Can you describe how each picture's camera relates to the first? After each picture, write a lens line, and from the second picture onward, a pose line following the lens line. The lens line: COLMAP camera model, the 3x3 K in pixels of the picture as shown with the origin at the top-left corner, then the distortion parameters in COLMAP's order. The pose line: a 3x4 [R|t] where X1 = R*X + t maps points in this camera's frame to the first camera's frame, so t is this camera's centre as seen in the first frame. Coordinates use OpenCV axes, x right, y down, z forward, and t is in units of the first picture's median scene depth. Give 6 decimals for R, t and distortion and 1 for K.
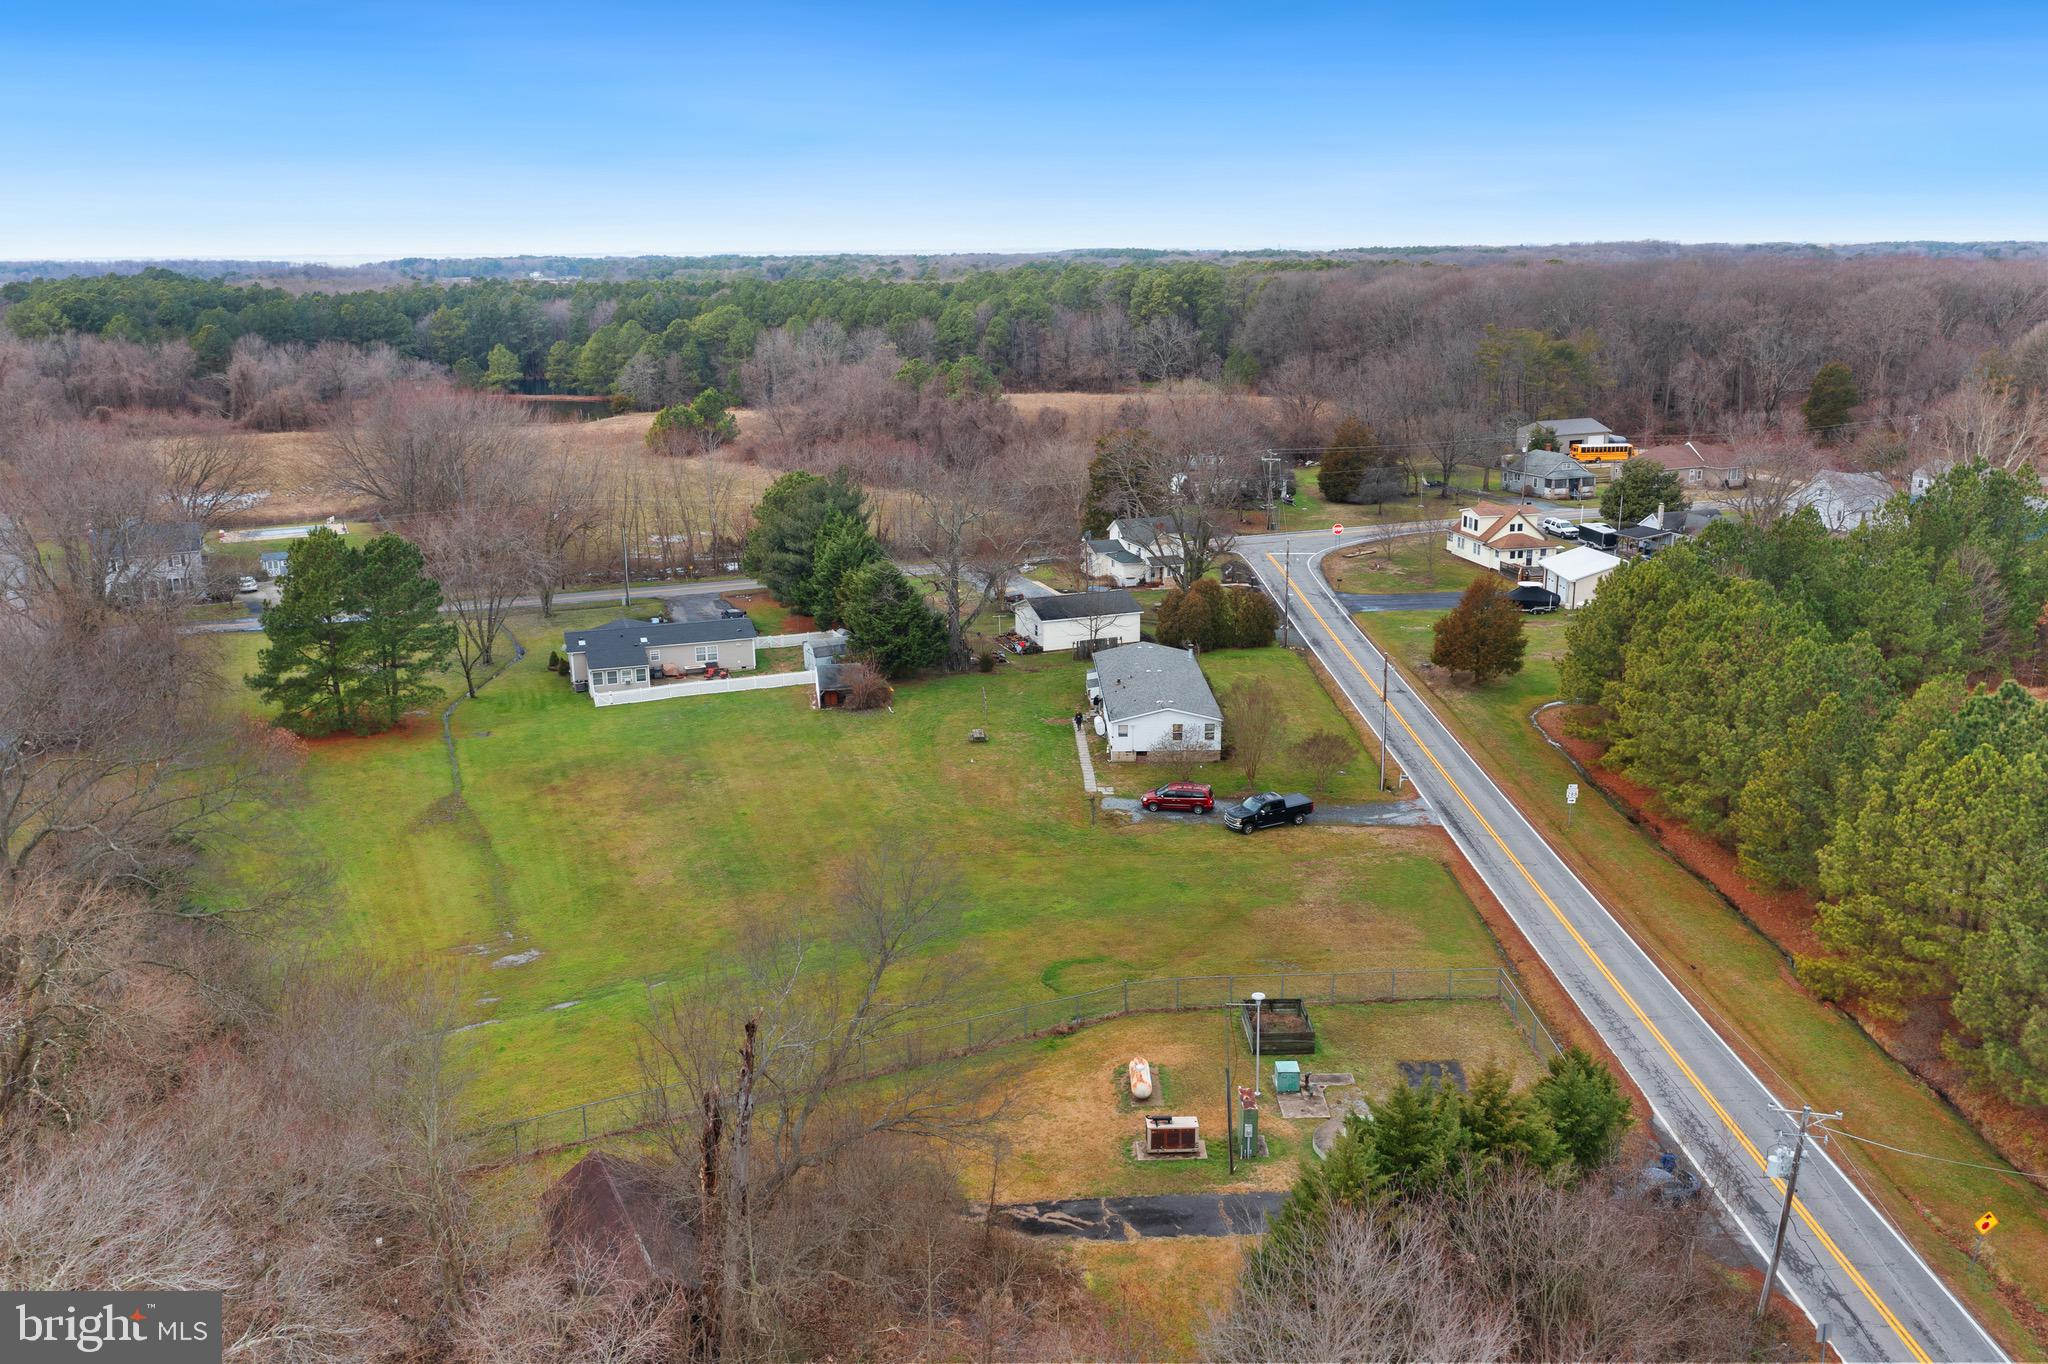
lens RADIAL K [[1627.6, 0, 1024.0], [0, 1627.6, 682.0], [0, 0, 1]] dist [-0.003184, 0.004115]
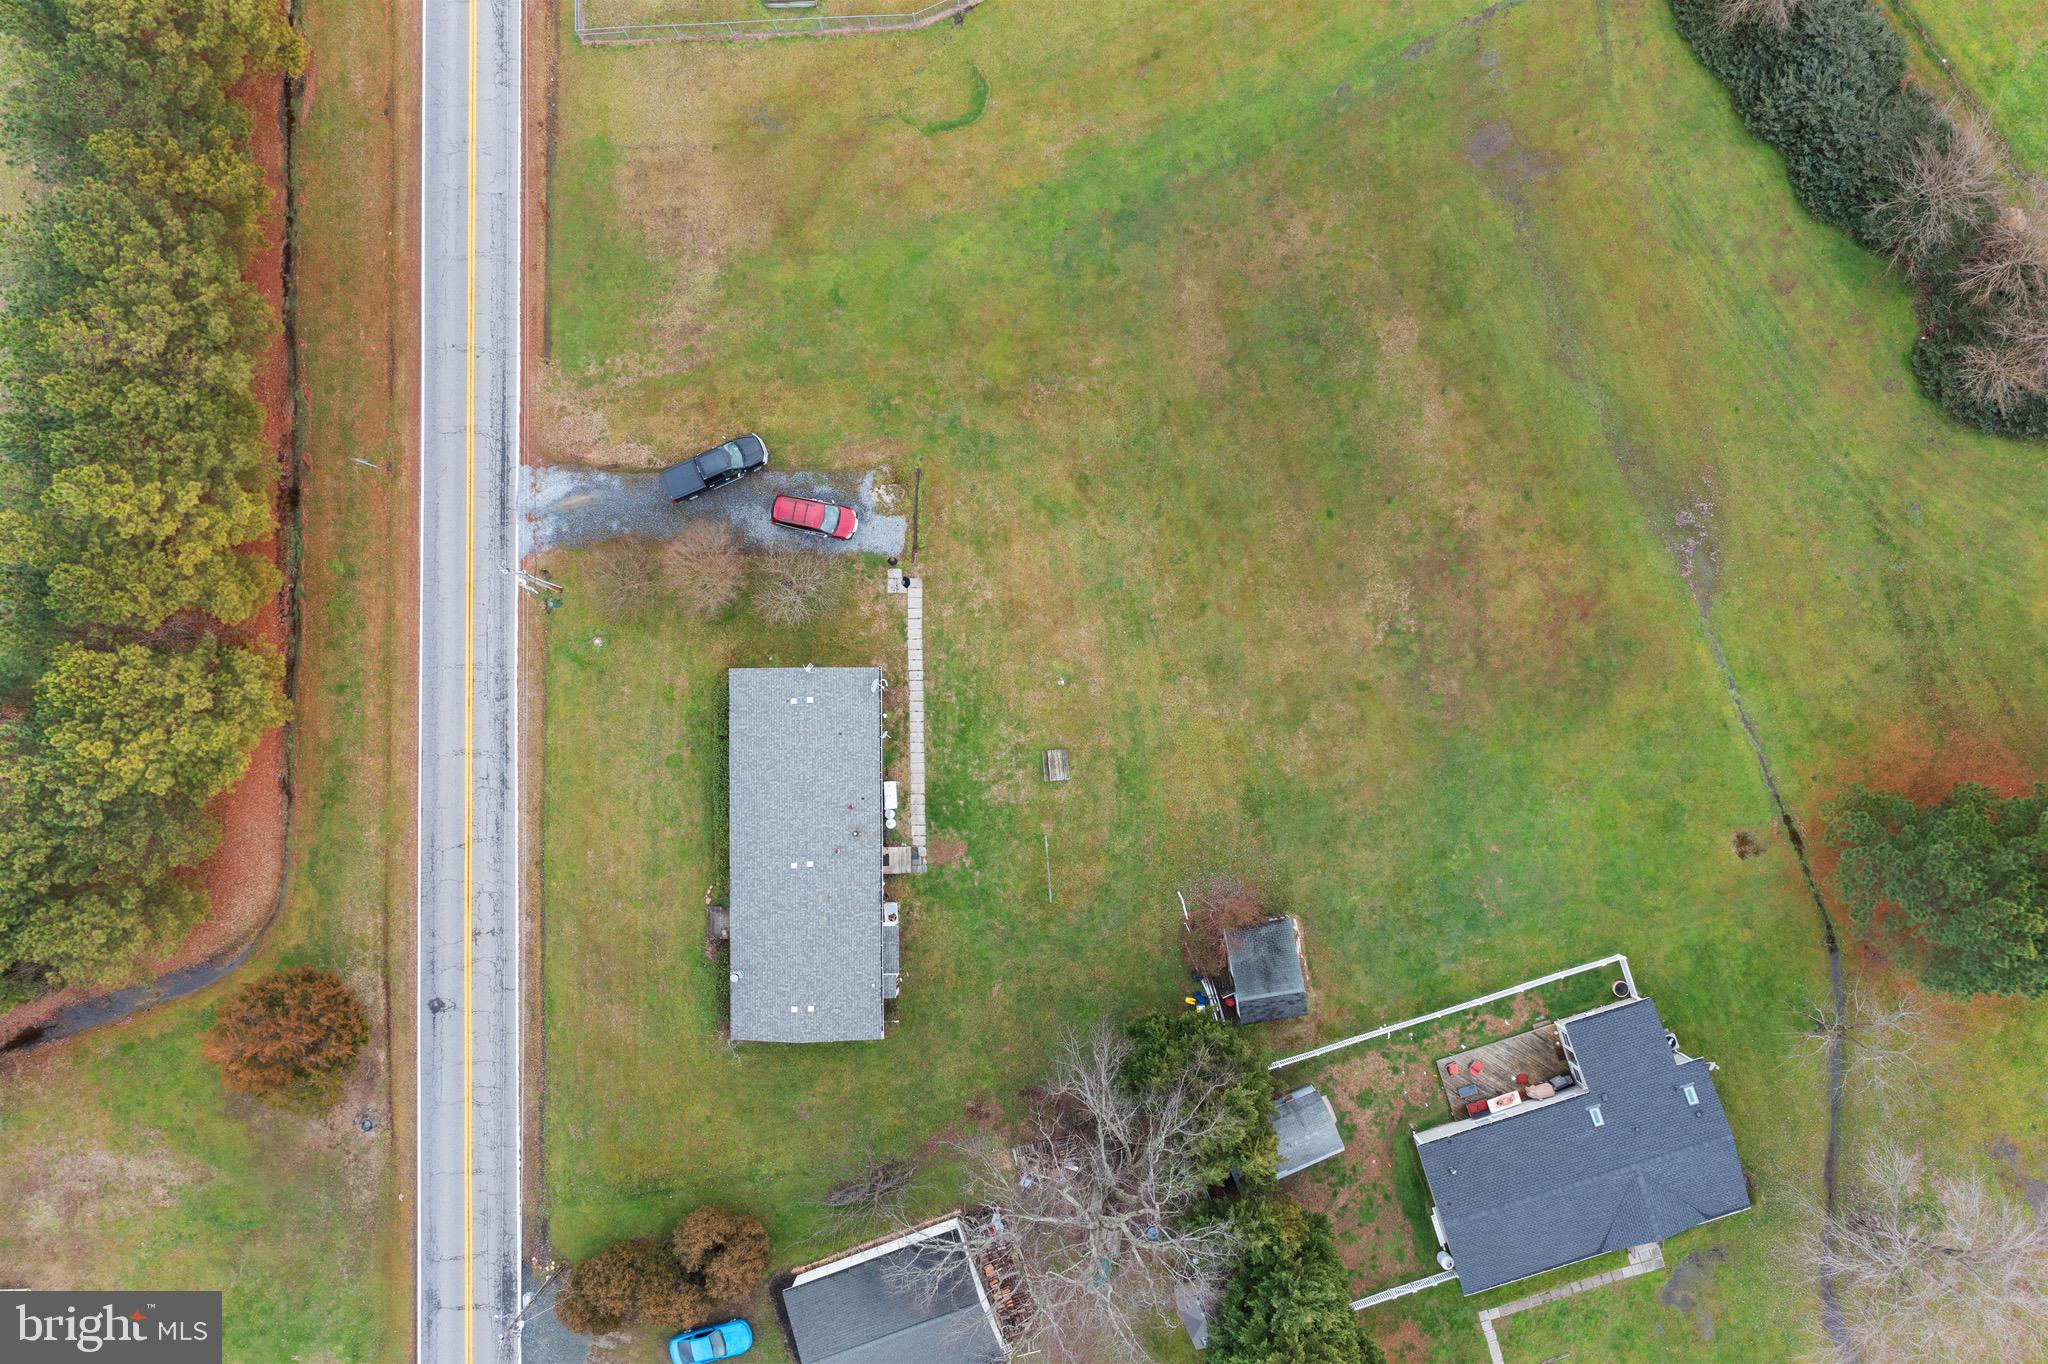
lens RADIAL K [[1635.8, 0, 1024.0], [0, 1635.8, 682.0], [0, 0, 1]] dist [-0.009101, 0.008250]
pose [[-0.999561, -0.009851, 0.027929, -0.036121], [0.029493, -0.245439, 0.968963, -0.725846], [-0.002690, 0.969362, 0.245622, 0.831354]]
